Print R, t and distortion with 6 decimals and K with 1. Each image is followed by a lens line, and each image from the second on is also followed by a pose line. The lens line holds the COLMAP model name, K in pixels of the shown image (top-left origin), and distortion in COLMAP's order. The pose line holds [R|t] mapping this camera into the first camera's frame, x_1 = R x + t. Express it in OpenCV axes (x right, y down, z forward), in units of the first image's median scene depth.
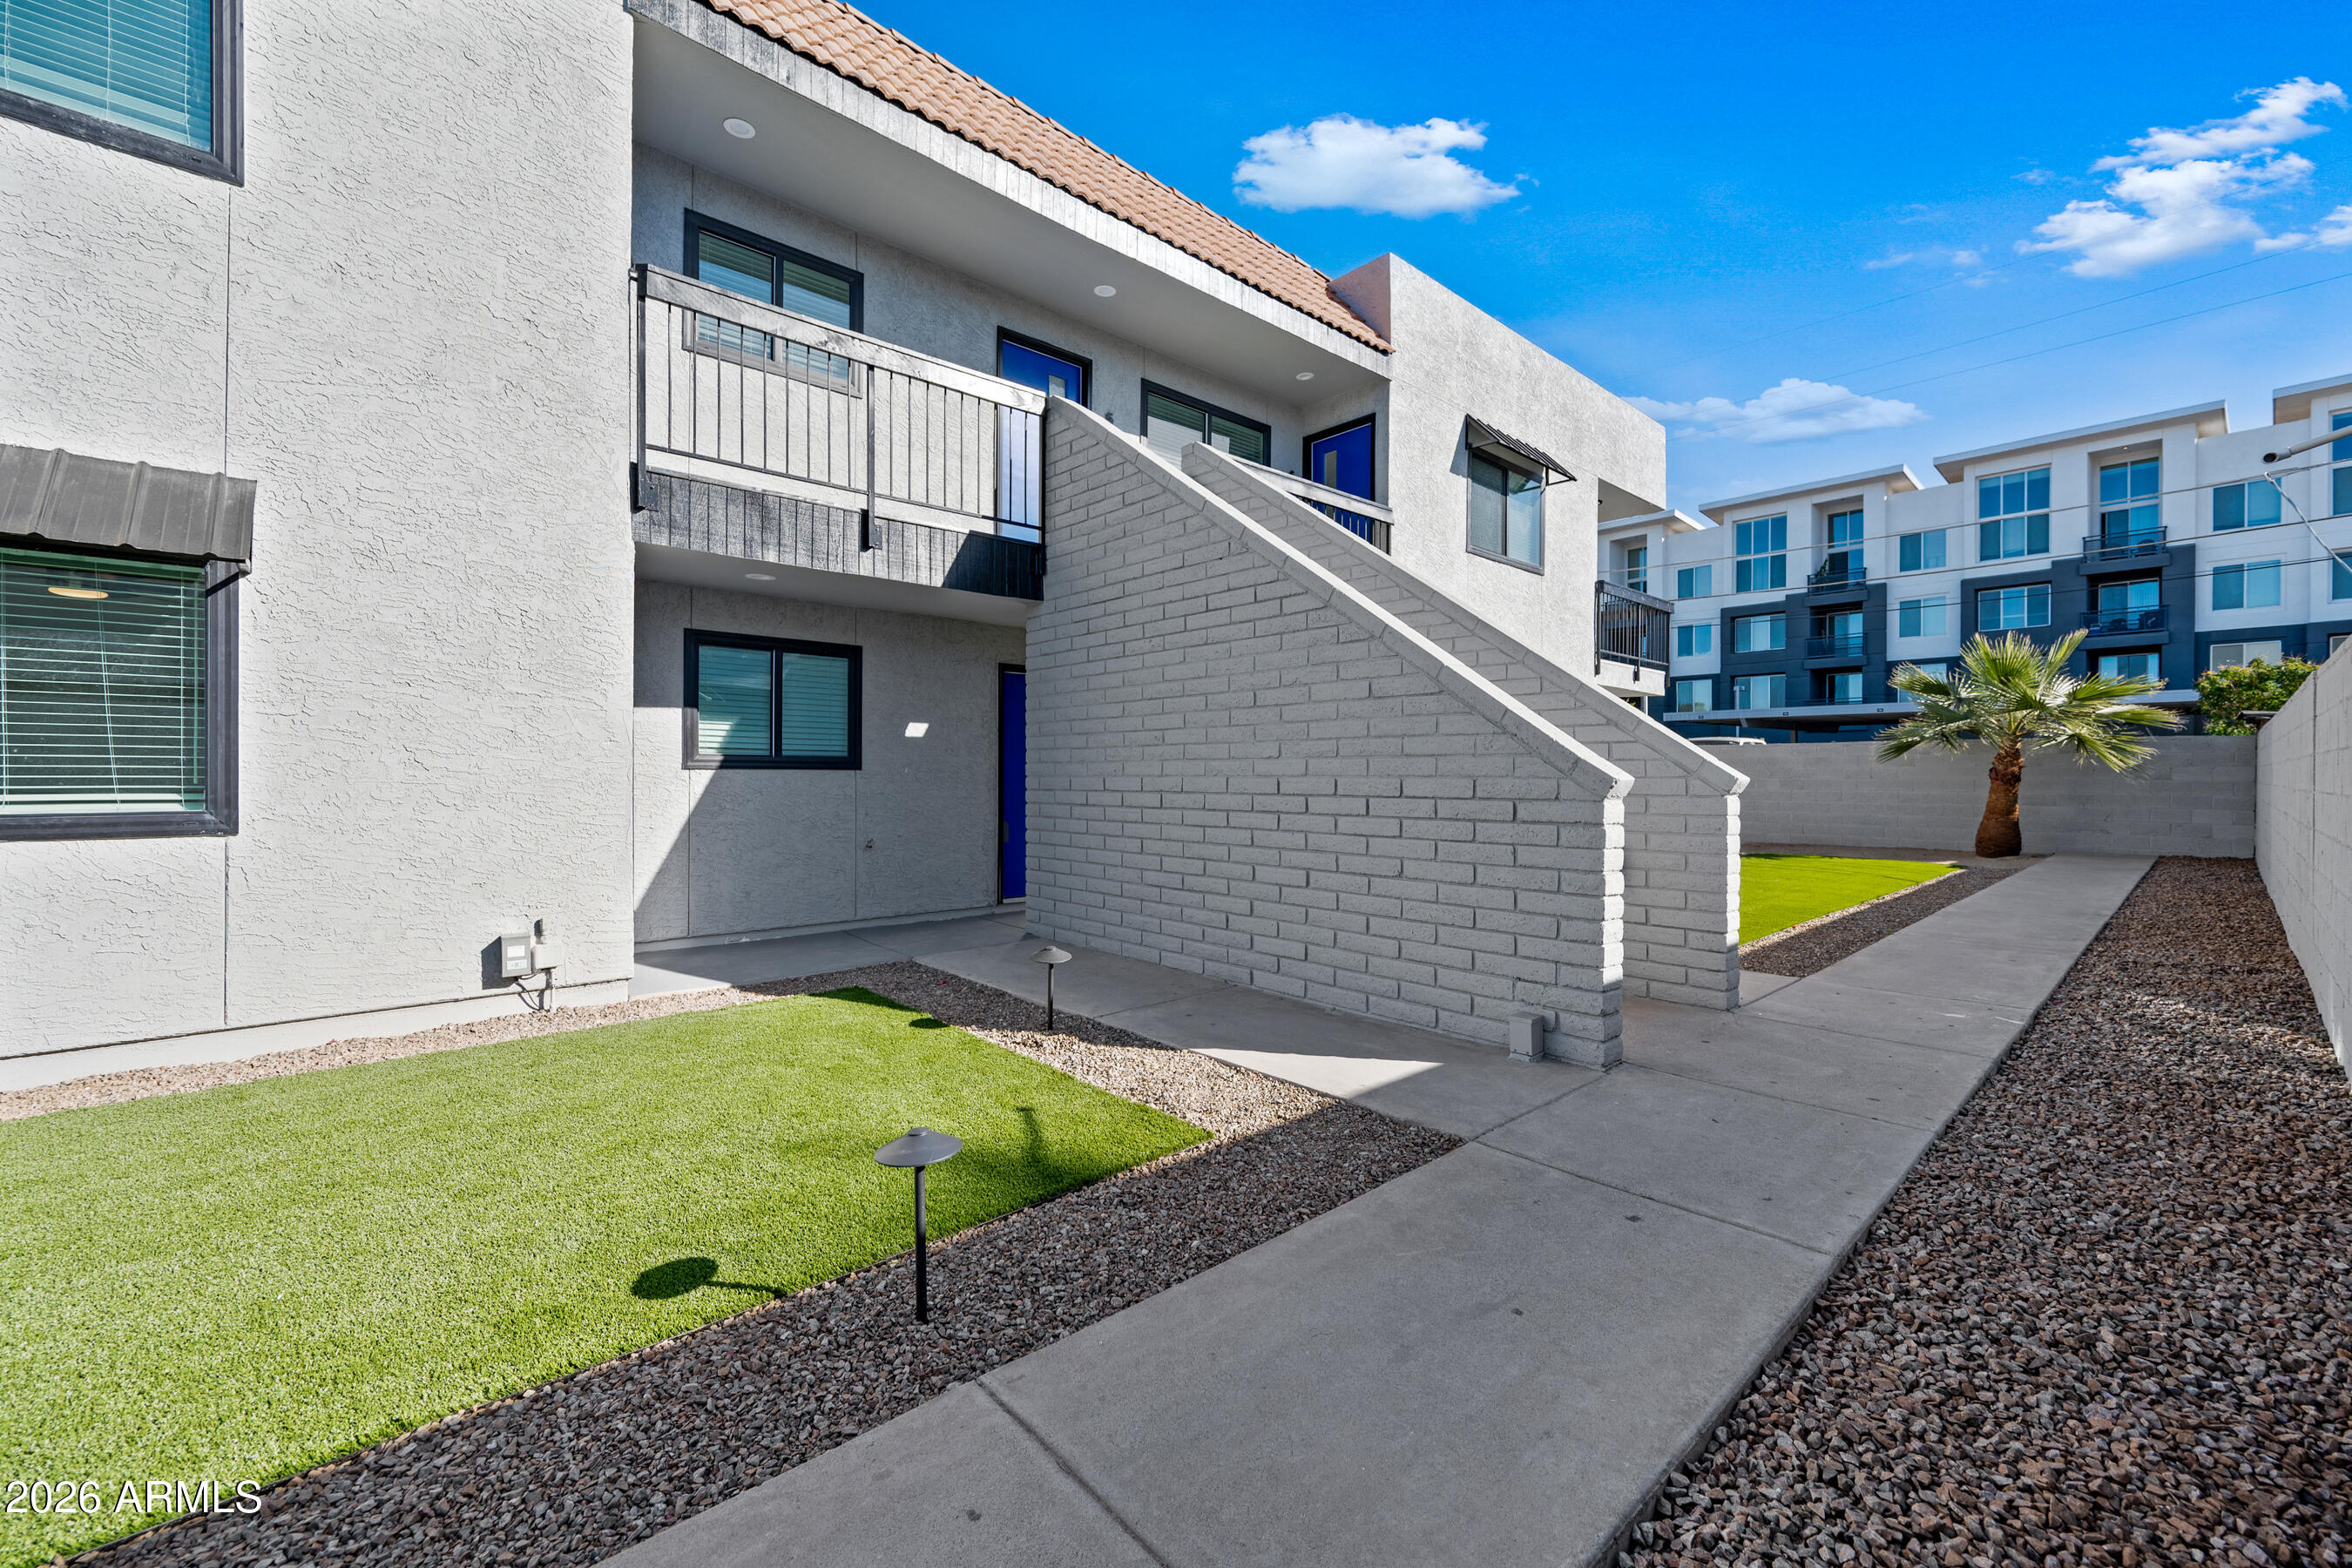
lens RADIAL K [[919.8, 0, 1167.9], [0, 919.8, 783.5], [0, 0, 1]] dist [-0.002712, -0.000344]
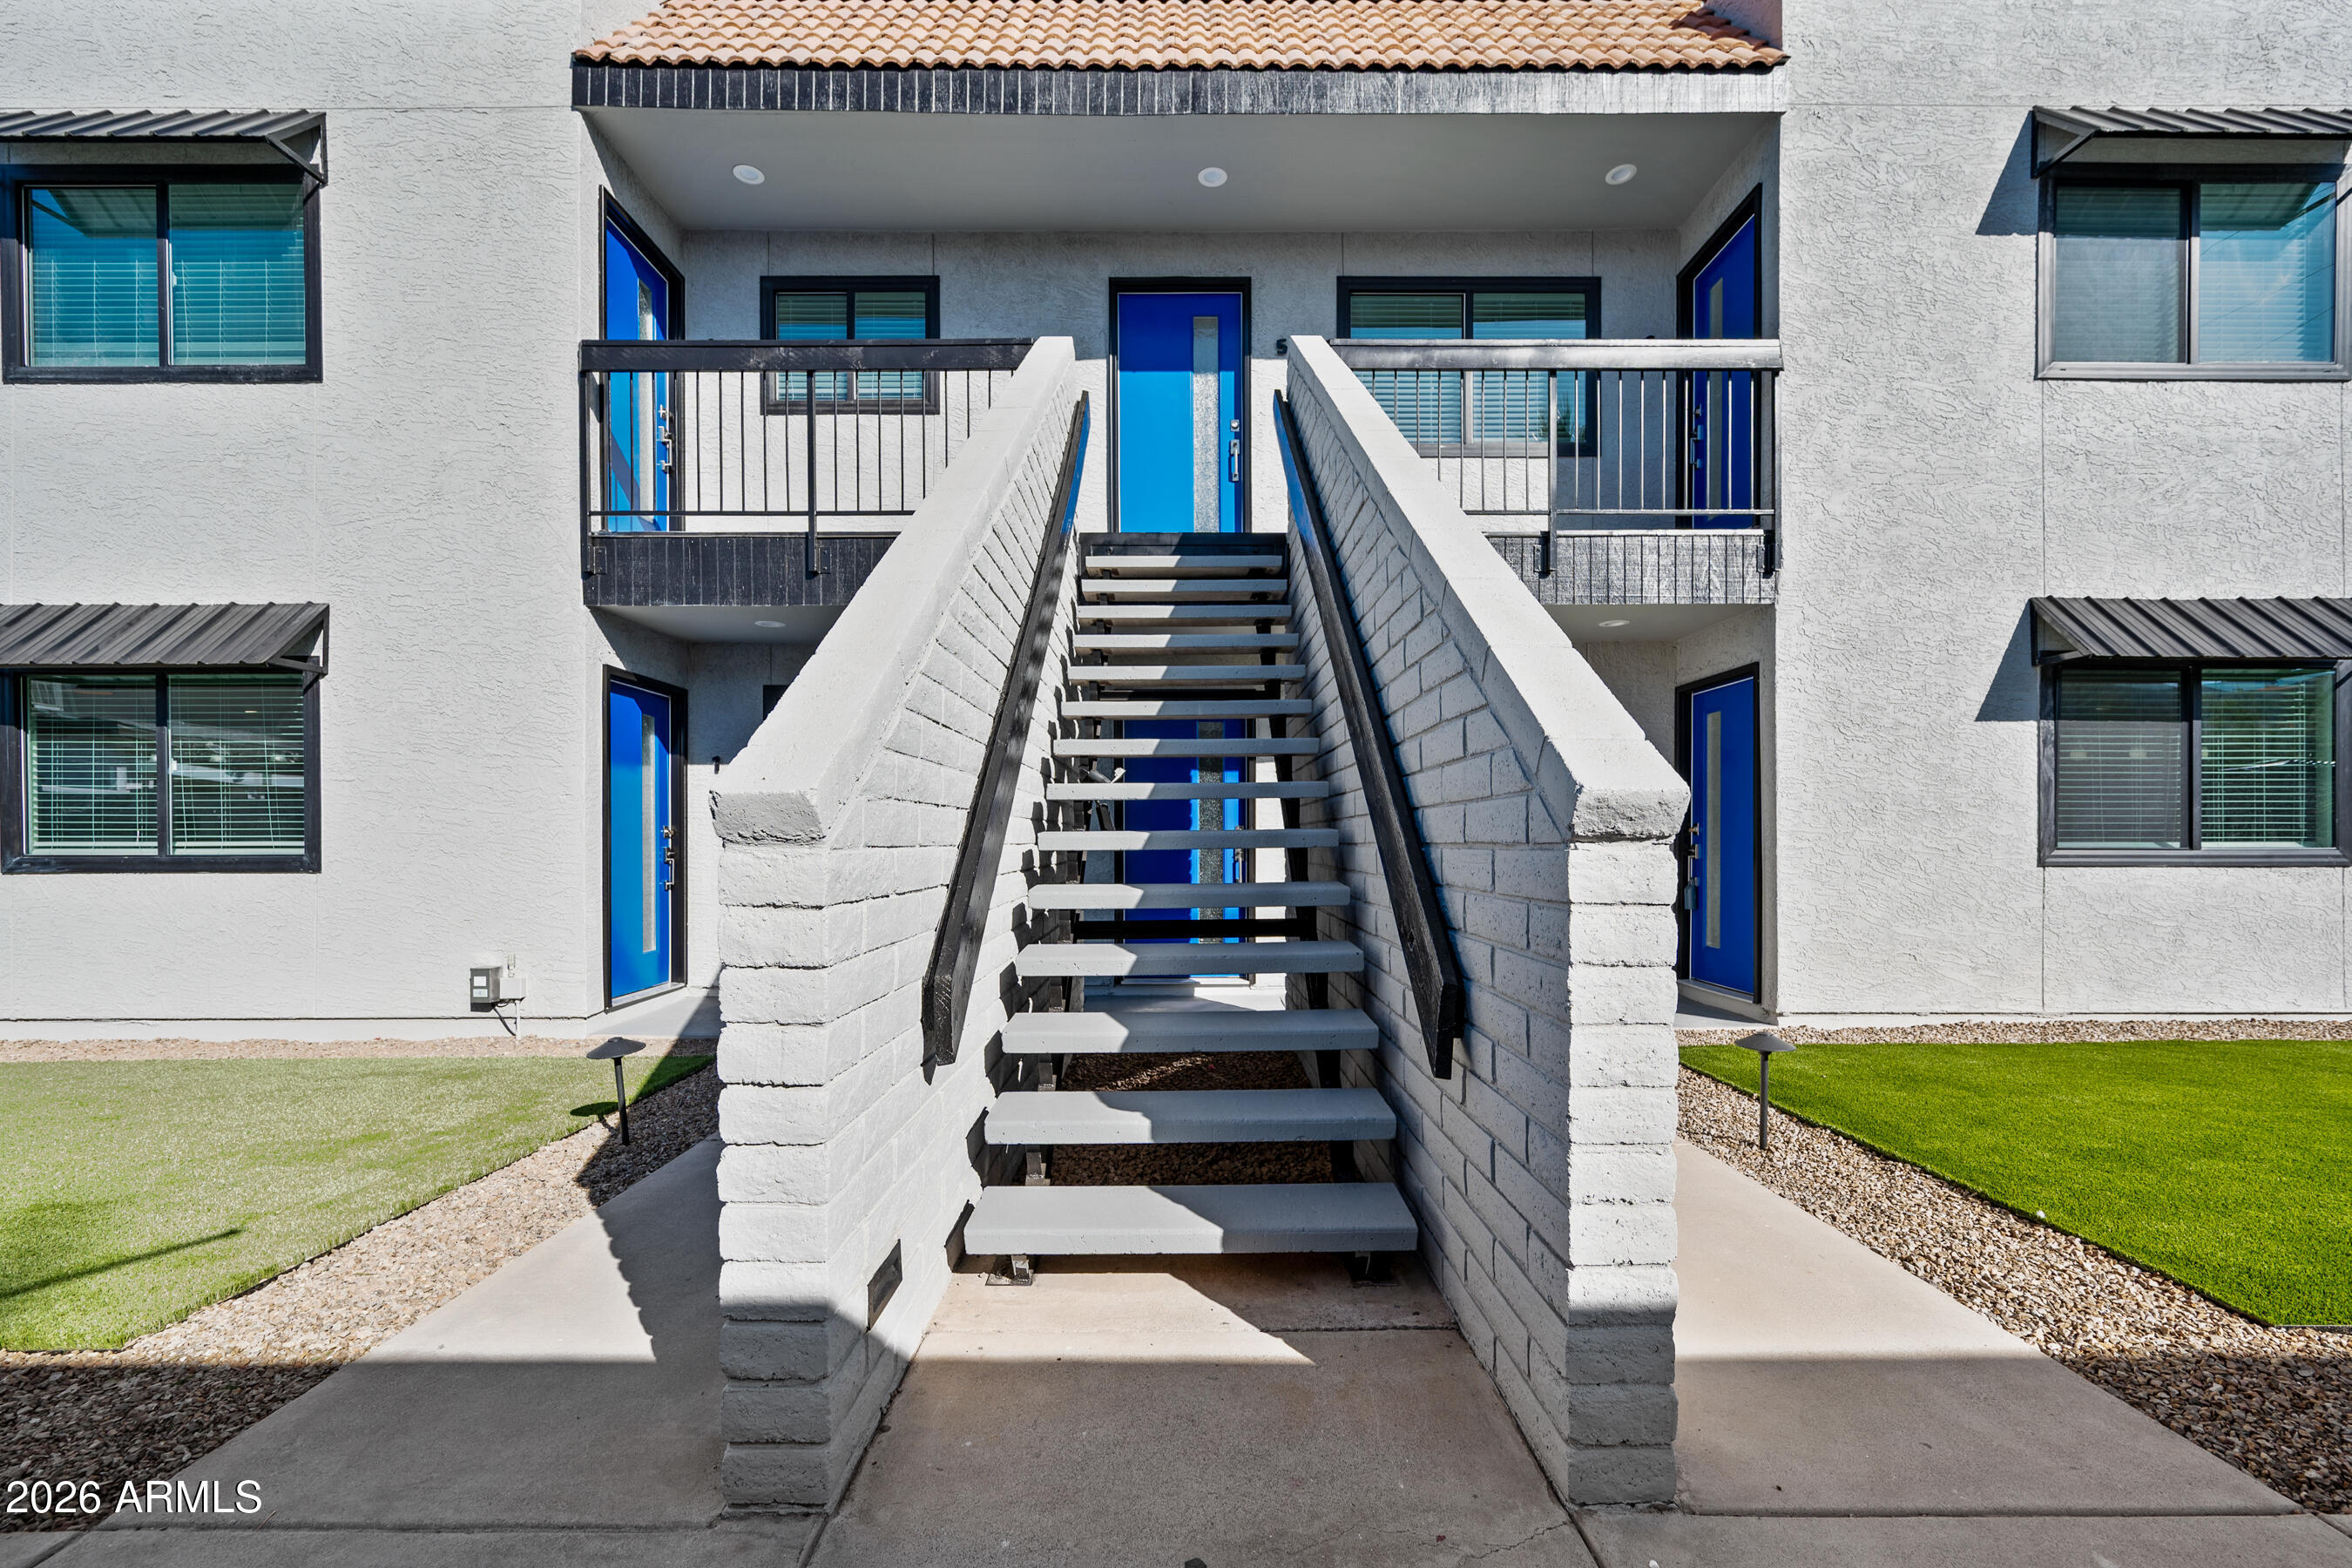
lens RADIAL K [[973.4, 0, 1186.0], [0, 973.4, 846.9], [0, 0, 1]] dist [-0.003040, -0.000506]
pose [[0.755142, 0.000646, -0.655561, 0.360656], [-0.000542, 1.000000, 0.000361, 0.007431], [0.655561, 0.000082, 0.755142, 0.322937]]
